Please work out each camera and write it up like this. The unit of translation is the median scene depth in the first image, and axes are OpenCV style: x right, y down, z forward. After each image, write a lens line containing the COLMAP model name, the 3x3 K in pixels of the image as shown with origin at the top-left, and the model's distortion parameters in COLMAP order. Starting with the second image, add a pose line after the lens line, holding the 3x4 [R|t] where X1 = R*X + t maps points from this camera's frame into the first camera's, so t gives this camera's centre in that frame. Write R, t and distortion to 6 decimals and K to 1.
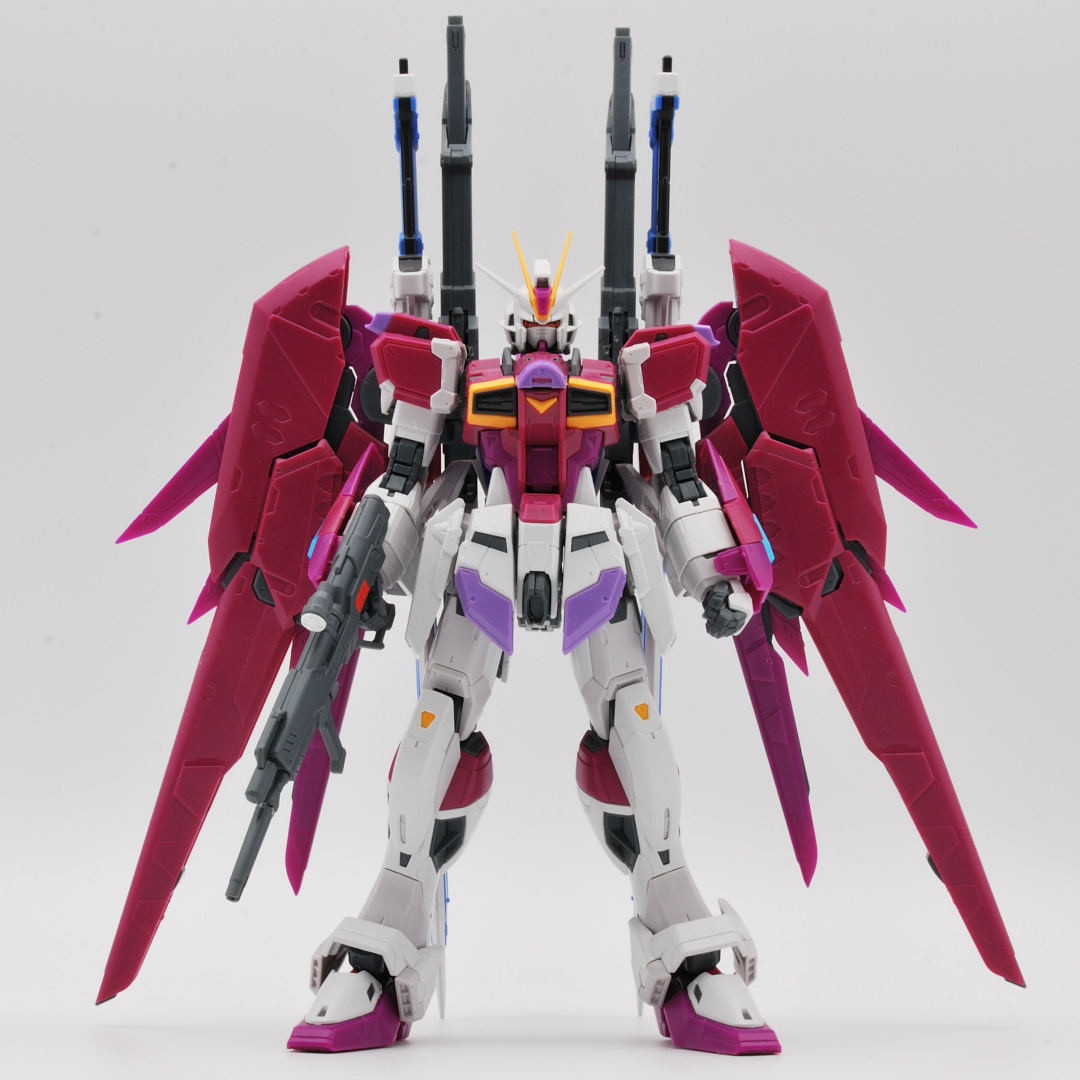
lens RADIAL K [[3040.0, 0, 539.9], [0, 3040.0, 545.0], [0, 0, 1]] dist [0.208082, 0.000000]
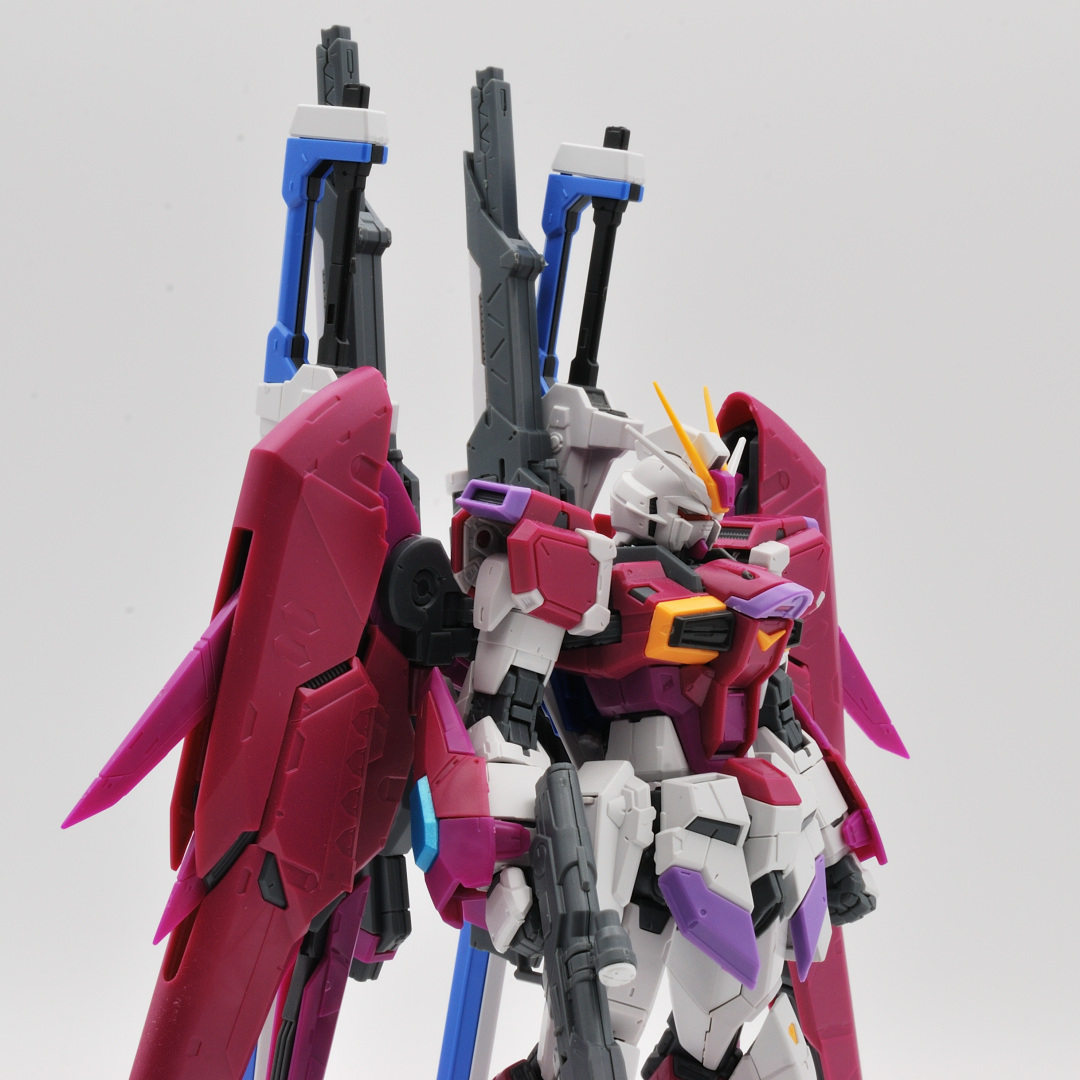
lens RADIAL K [[3040.0, 0, 542.4], [0, 3040.0, 540.1], [0, 0, 1]] dist [0.208082, 0.000000]
pose [[0.670021, 0.016146, 0.742166, -0.544332], [-0.055836, 0.998027, 0.028696, -0.082347], [-0.740239, -0.060667, 0.669601, 0.520128]]
